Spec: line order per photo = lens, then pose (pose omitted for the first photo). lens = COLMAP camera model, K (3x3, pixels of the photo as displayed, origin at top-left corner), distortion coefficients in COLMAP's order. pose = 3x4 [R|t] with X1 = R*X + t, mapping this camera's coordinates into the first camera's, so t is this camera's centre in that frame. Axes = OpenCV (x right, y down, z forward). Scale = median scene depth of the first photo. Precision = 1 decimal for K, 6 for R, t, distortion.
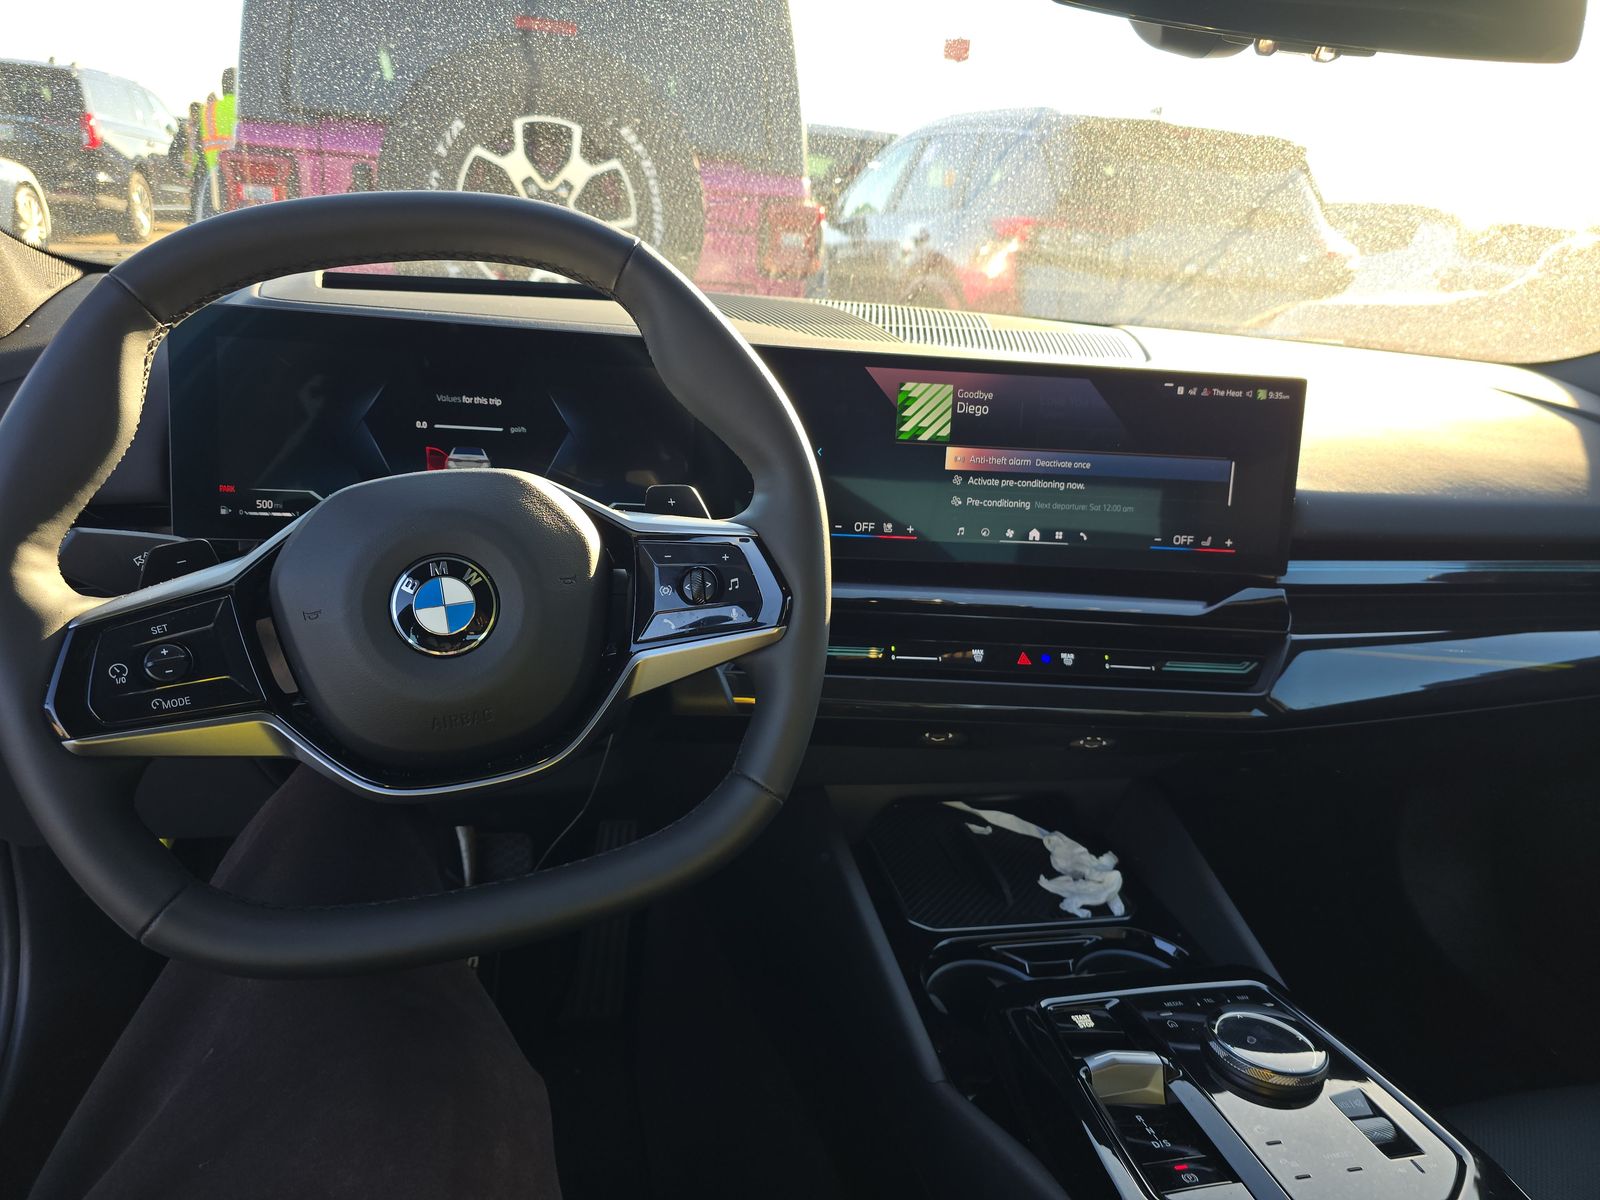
lens RADIAL K [[1089.5, 0, 802.3], [0, 1089.5, 596.3], [0, 0, 1]] dist [0.062941, -0.068105]
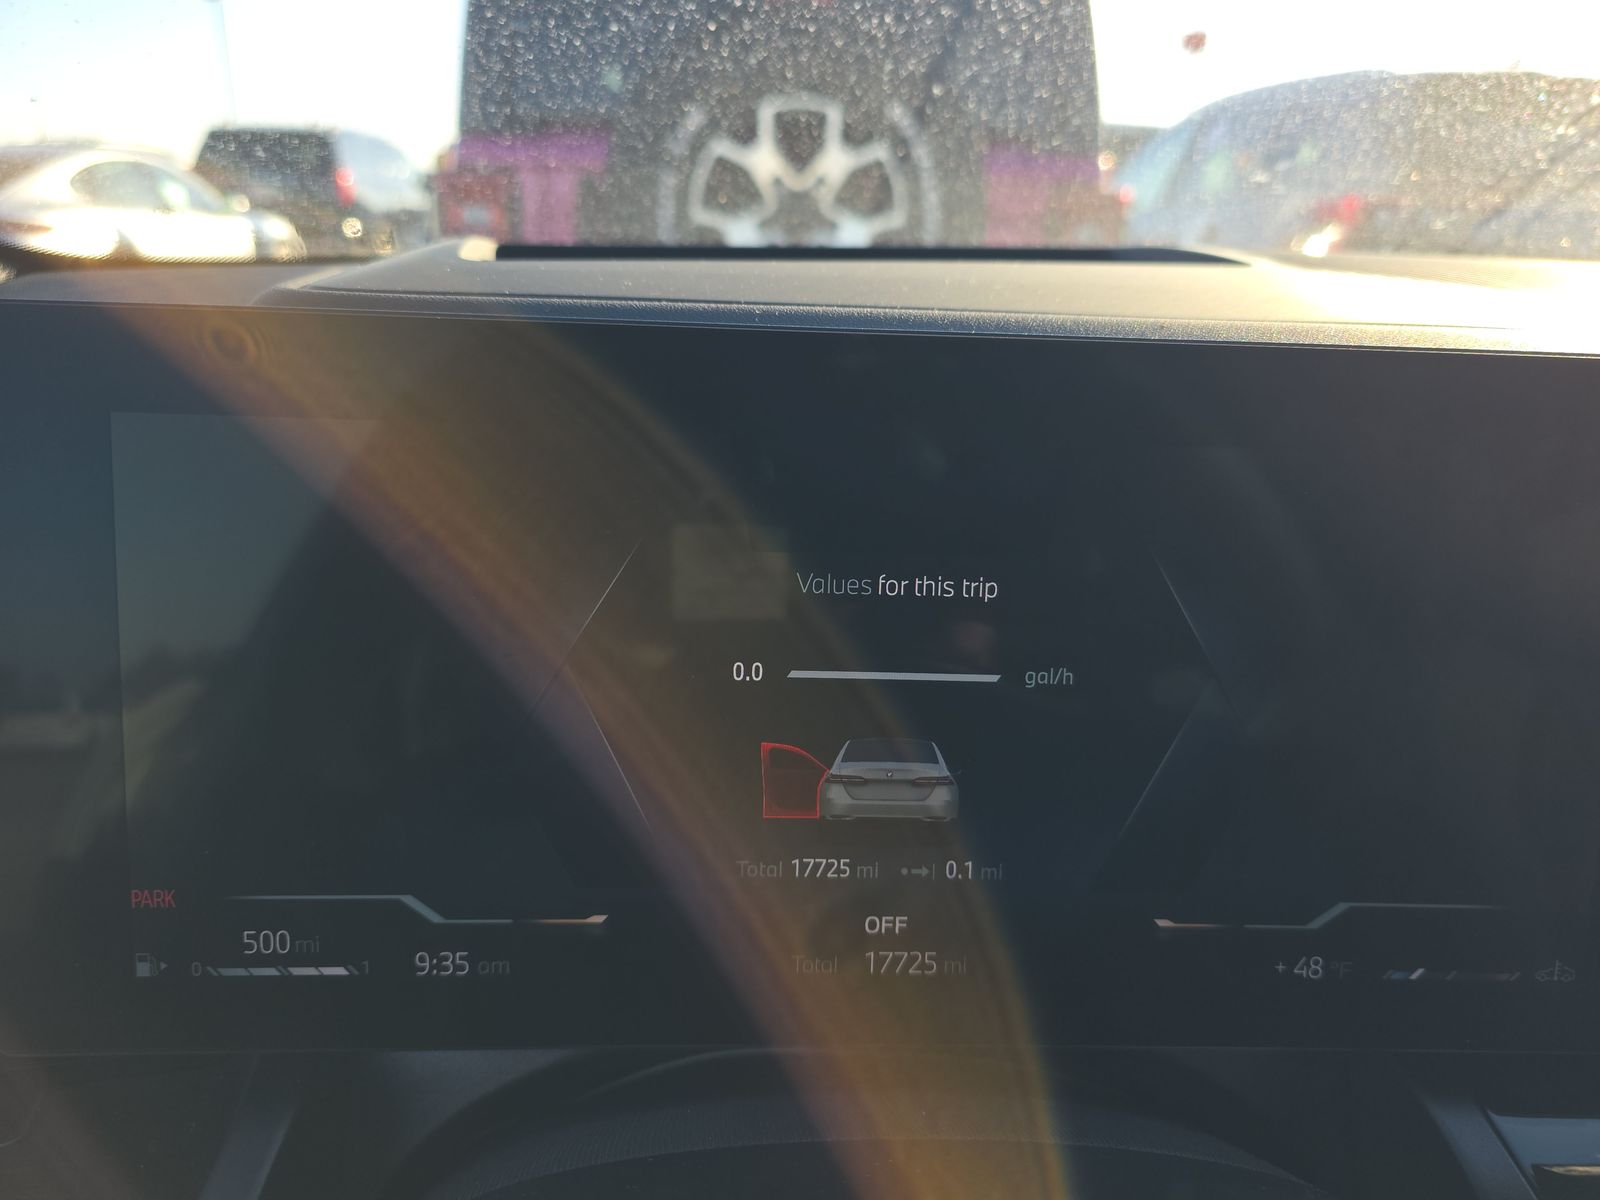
lens RADIAL K [[1110.1, 0, 792.8], [0, 1110.1, 566.8], [0, 0, 1]] dist [0.000399, -0.001573]
pose [[0.981758, -0.002197, -0.190124, -0.281747], [-0.006576, 0.998943, -0.045504, -0.175068], [0.190023, 0.045924, 0.980705, 0.714002]]
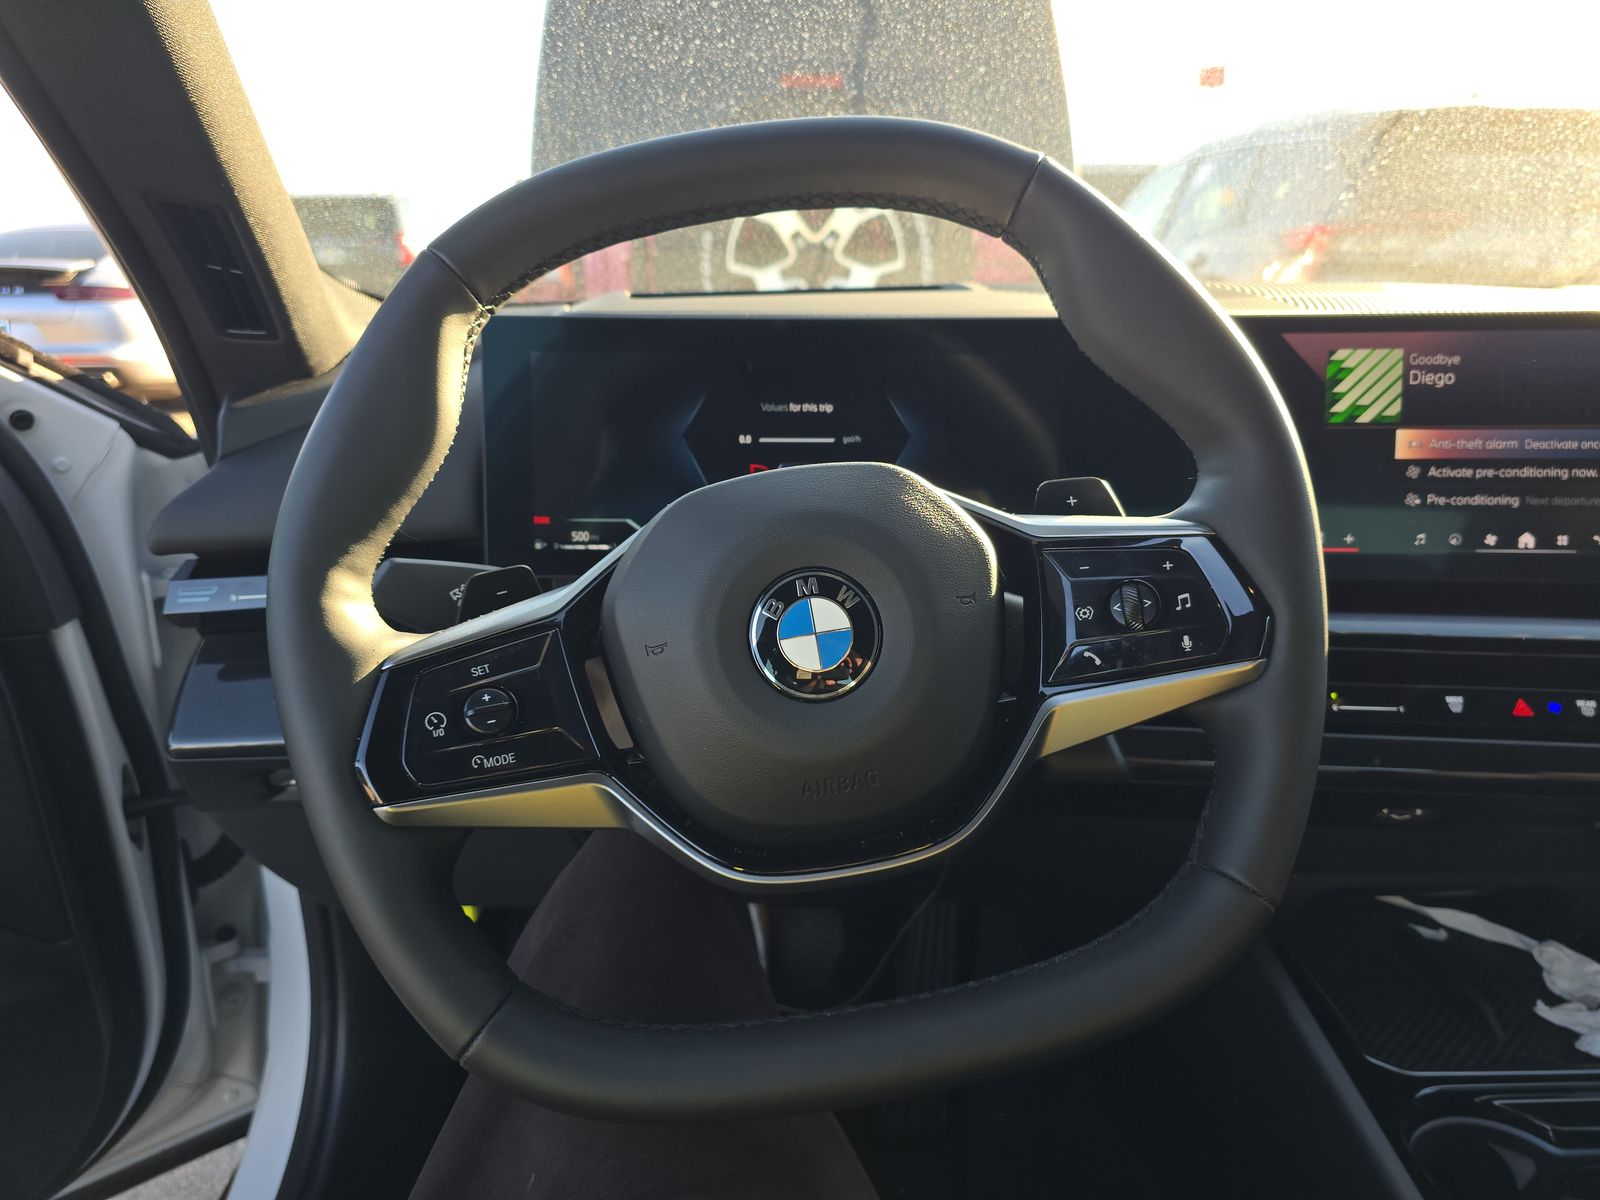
lens RADIAL K [[1089.5, 0, 802.3], [0, 1089.5, 596.3], [0, 0, 1]] dist [0.062941, -0.068105]
pose [[0.974386, -0.029027, -0.223003, -0.116099], [0.017058, 0.998318, -0.055413, 0.016987], [0.224236, 0.050189, 0.973242, 0.180325]]
